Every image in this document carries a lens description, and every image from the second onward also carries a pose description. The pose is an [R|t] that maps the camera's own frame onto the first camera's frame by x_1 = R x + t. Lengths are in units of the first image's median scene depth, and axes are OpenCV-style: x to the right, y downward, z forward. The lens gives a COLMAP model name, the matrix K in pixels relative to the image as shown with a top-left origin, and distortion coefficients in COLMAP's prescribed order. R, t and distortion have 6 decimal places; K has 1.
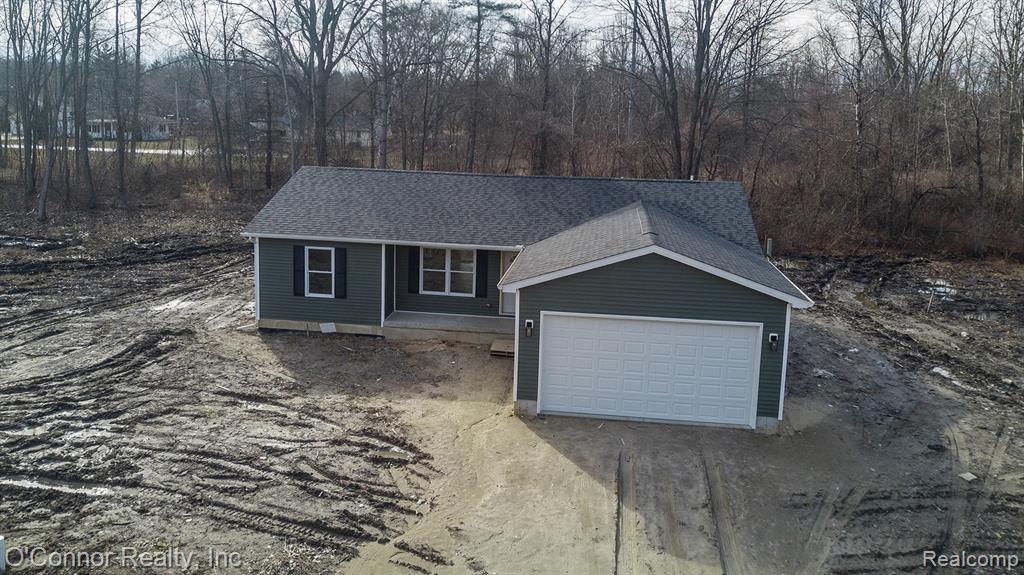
lens RADIAL K [[811.4, 0, 509.4], [0, 811.4, 232.1], [0, 0, 1]] dist [-0.002507, -0.005204]
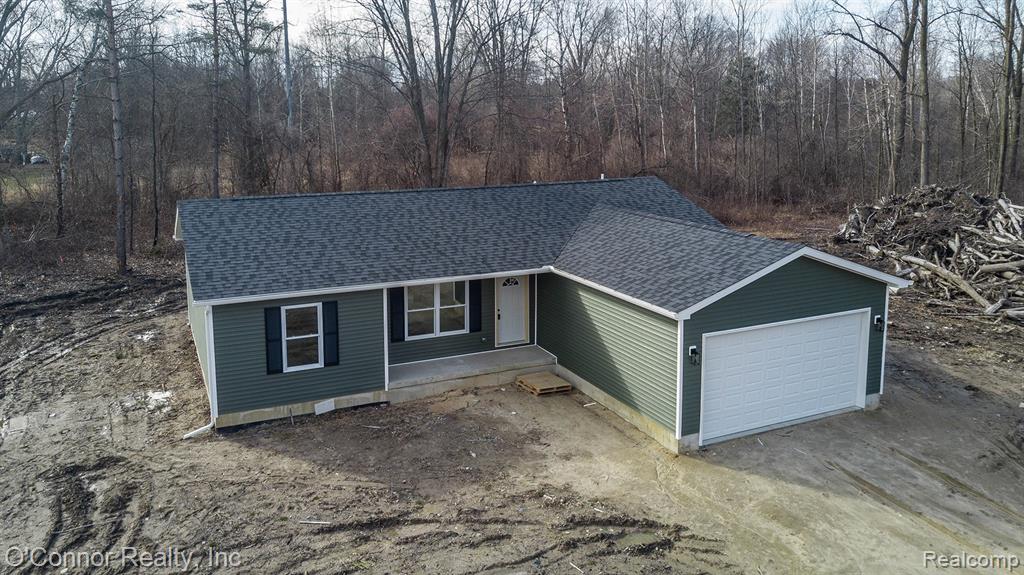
lens RADIAL K [[811.4, 0, 509.4], [0, 811.4, 232.1], [0, 0, 1]] dist [-0.002507, -0.005204]
pose [[0.847493, -0.116041, 0.517966, -0.586012], [0.109527, 0.993042, 0.043266, -0.078070], [-0.519383, 0.020063, 0.854306, 0.320985]]
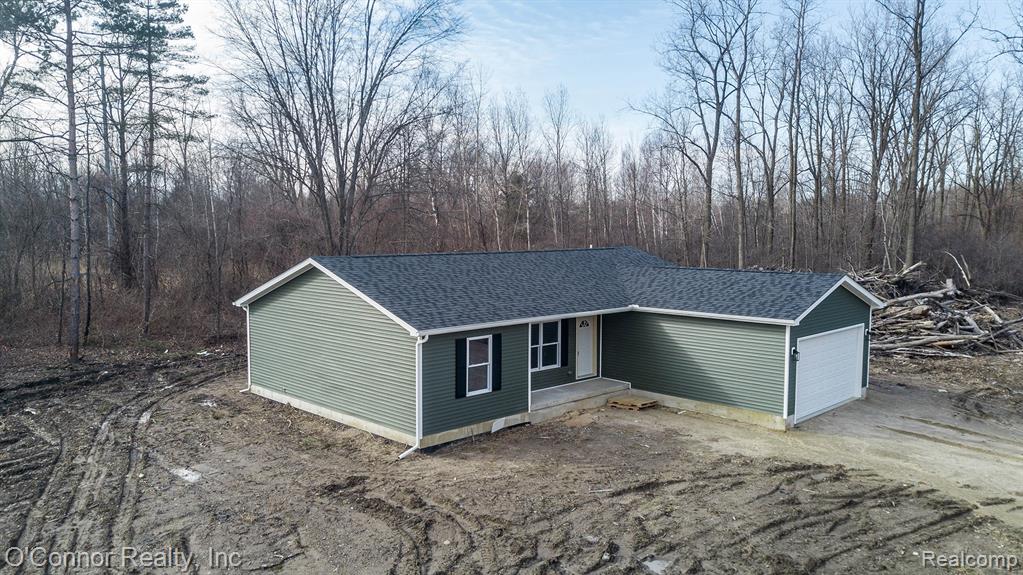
lens RADIAL K [[800.0, 0, 511.5], [0, 800.0, 287.5], [0, 0, 1]] dist [0.005420, 0.001043]
pose [[0.612794, -0.092623, 0.784796, -1.142854], [0.133393, 0.990981, 0.012800, -0.052224], [-0.778903, 0.096842, 0.619622, 0.557648]]
